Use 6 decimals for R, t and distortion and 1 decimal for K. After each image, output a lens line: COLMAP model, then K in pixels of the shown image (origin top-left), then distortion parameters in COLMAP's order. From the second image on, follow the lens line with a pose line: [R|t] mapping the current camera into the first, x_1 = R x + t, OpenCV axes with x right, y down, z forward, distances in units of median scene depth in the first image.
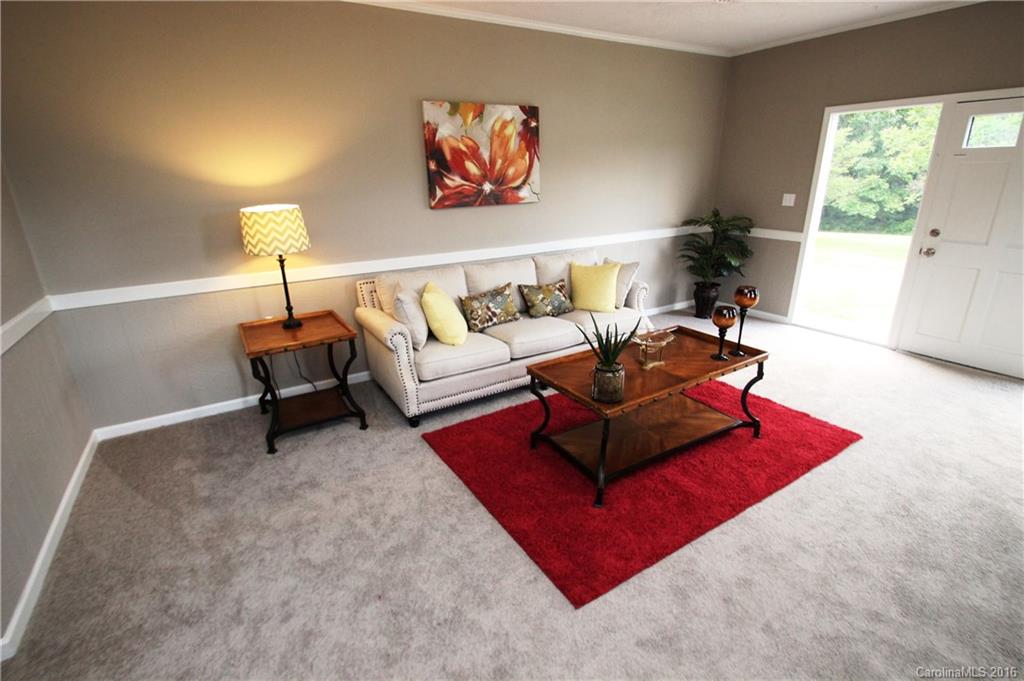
lens RADIAL K [[479.1, 0, 508.9], [0, 479.1, 344.0], [0, 0, 1]] dist [0.005024, -0.010799]
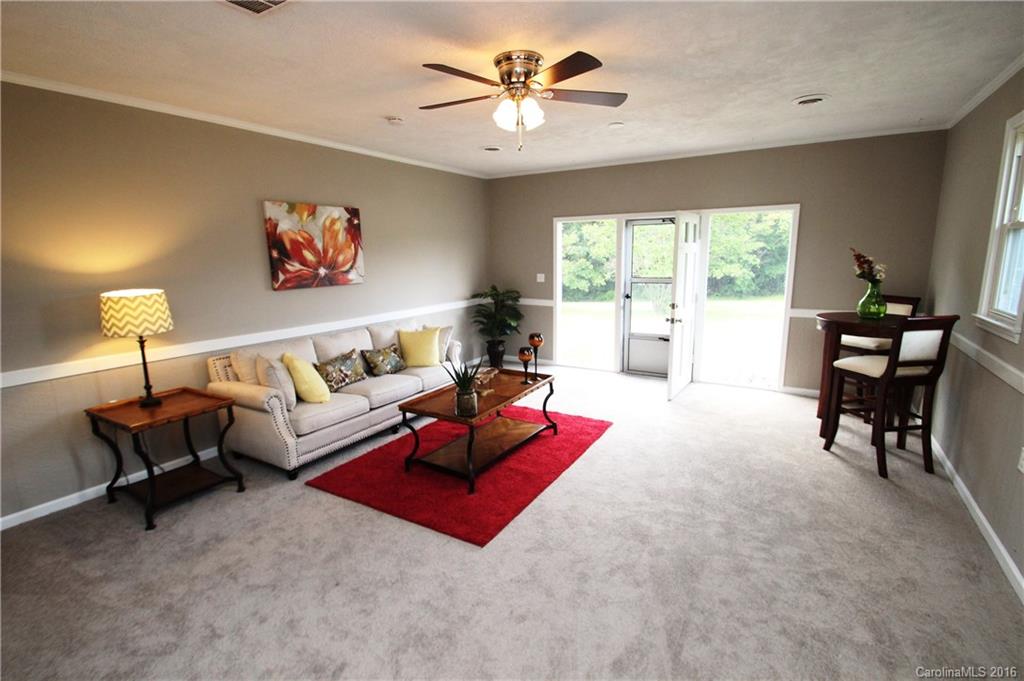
lens RADIAL K [[479.1, 0, 508.9], [0, 479.1, 344.0], [0, 0, 1]] dist [0.005024, -0.010799]
pose [[0.887953, -0.077962, 0.453279, -0.223891], [0.149441, 0.980961, -0.124028, 0.074080], [-0.434980, 0.177869, 0.882698, -0.246047]]
